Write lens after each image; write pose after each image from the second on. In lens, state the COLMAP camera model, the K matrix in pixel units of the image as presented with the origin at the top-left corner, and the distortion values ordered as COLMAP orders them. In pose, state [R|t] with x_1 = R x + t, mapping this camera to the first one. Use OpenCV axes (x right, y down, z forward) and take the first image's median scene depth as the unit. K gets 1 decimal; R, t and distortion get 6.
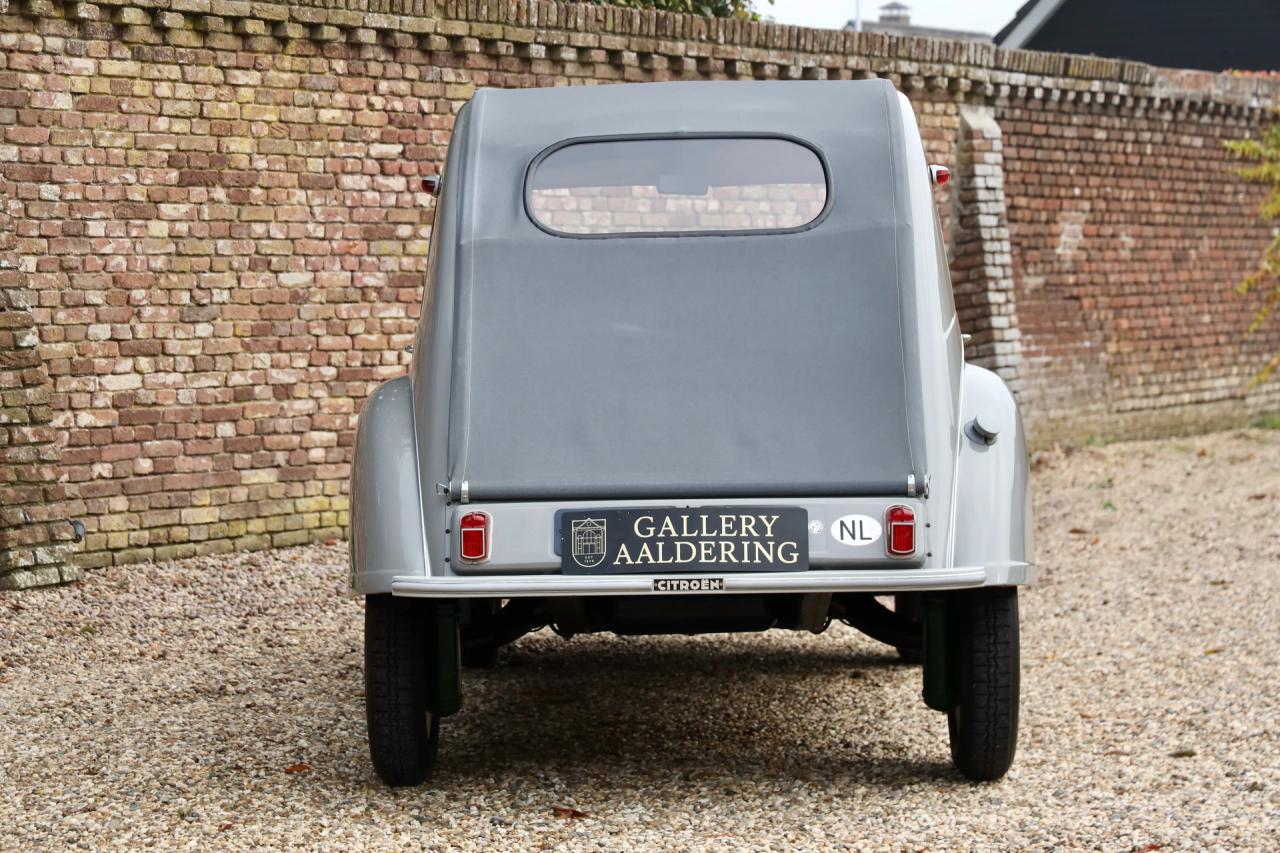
lens RADIAL K [[3626.7, 0, 645.6], [0, 3626.7, 434.4], [0, 0, 1]] dist [0.133066, 0.024462]
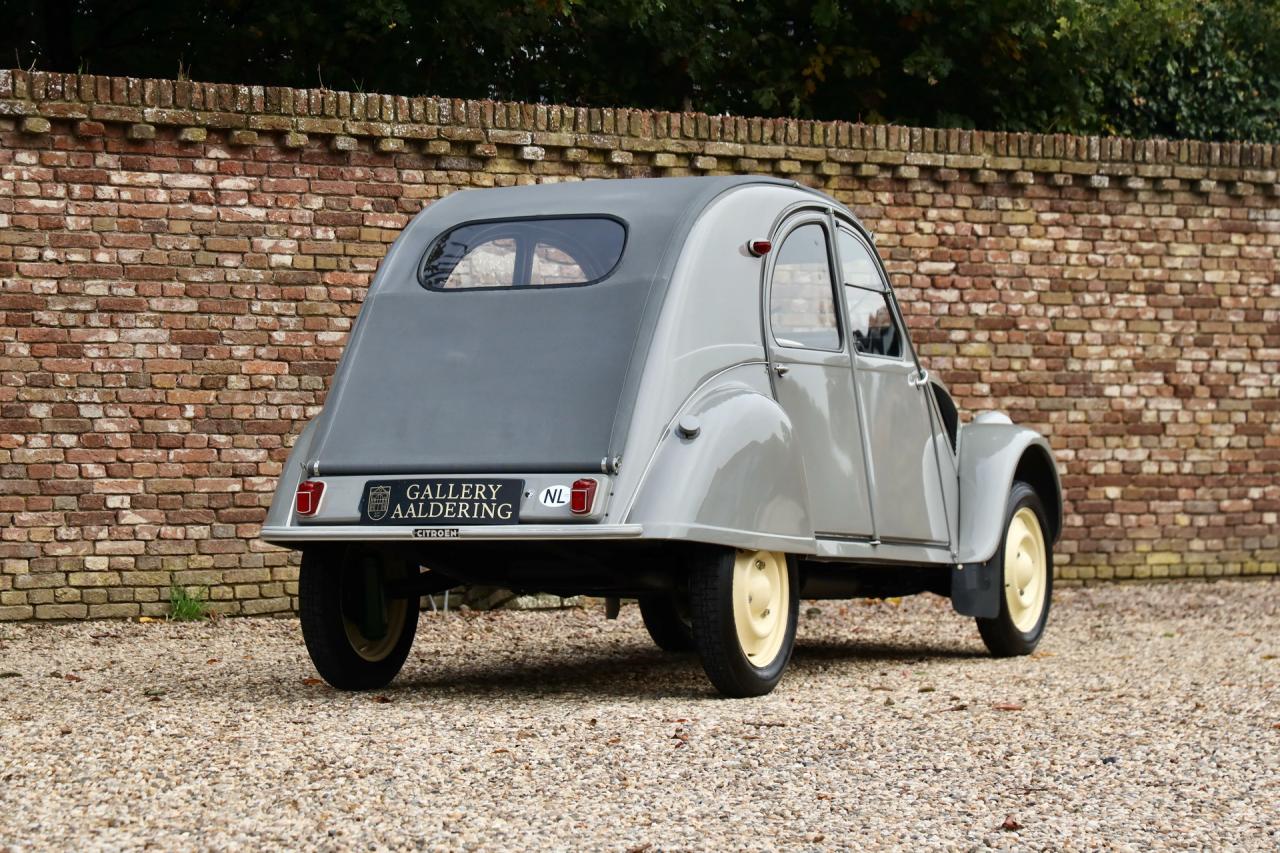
lens RADIAL K [[3608.6, 0, 636.6], [0, 3608.6, 426.1], [0, 0, 1]] dist [0.209123, -0.313876]
pose [[0.916569, -0.000756, -0.399877, 0.340135], [-0.019718, 0.998696, -0.047084, 0.034205], [0.399391, 0.051041, 0.915359, -0.130919]]
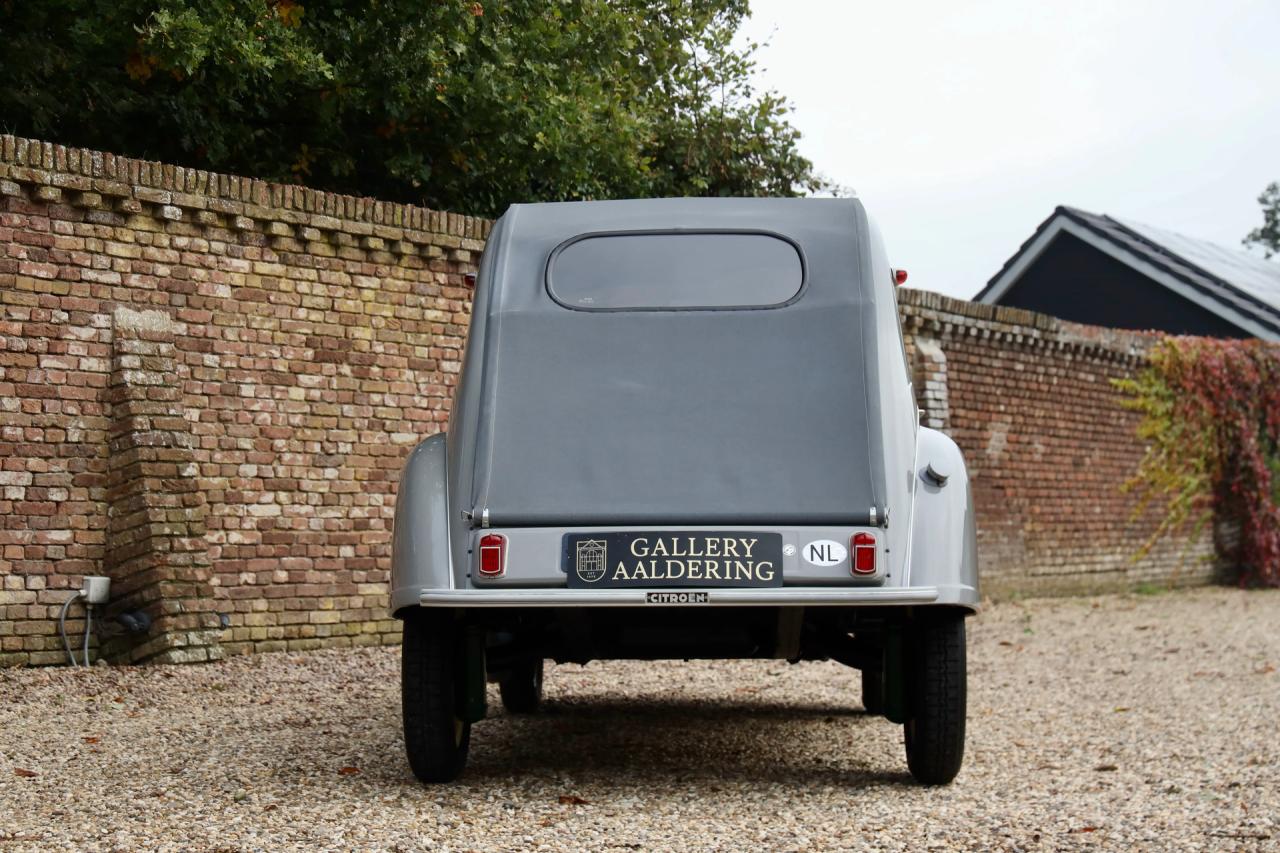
lens RADIAL K [[2507.8, 0, 648.8], [0, 2507.8, 424.7], [0, 0, 1]] dist [0.086272, 0.260796]
pose [[0.999755, 0.010614, -0.019442, 0.009353], [-0.012209, 0.996400, -0.083887, 0.028510], [0.018482, 0.084104, 0.996286, 0.109767]]
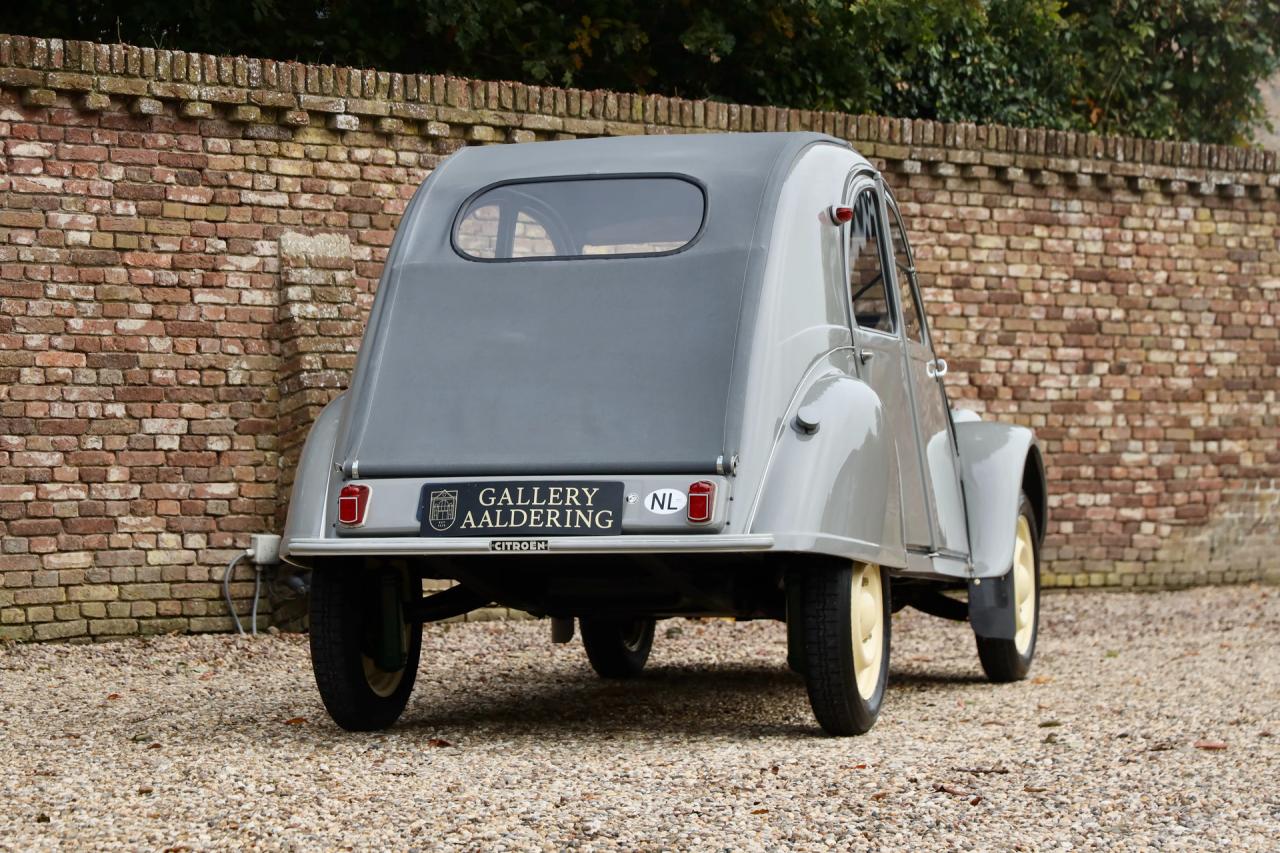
lens RADIAL K [[3626.7, 0, 645.6], [0, 3626.7, 434.4], [0, 0, 1]] dist [0.133066, 0.024462]
pose [[0.969468, 0.000043, -0.245219, 0.181284], [-0.012945, 0.998615, -0.051001, 0.034570], [0.244878, 0.052618, 0.968125, -0.071266]]
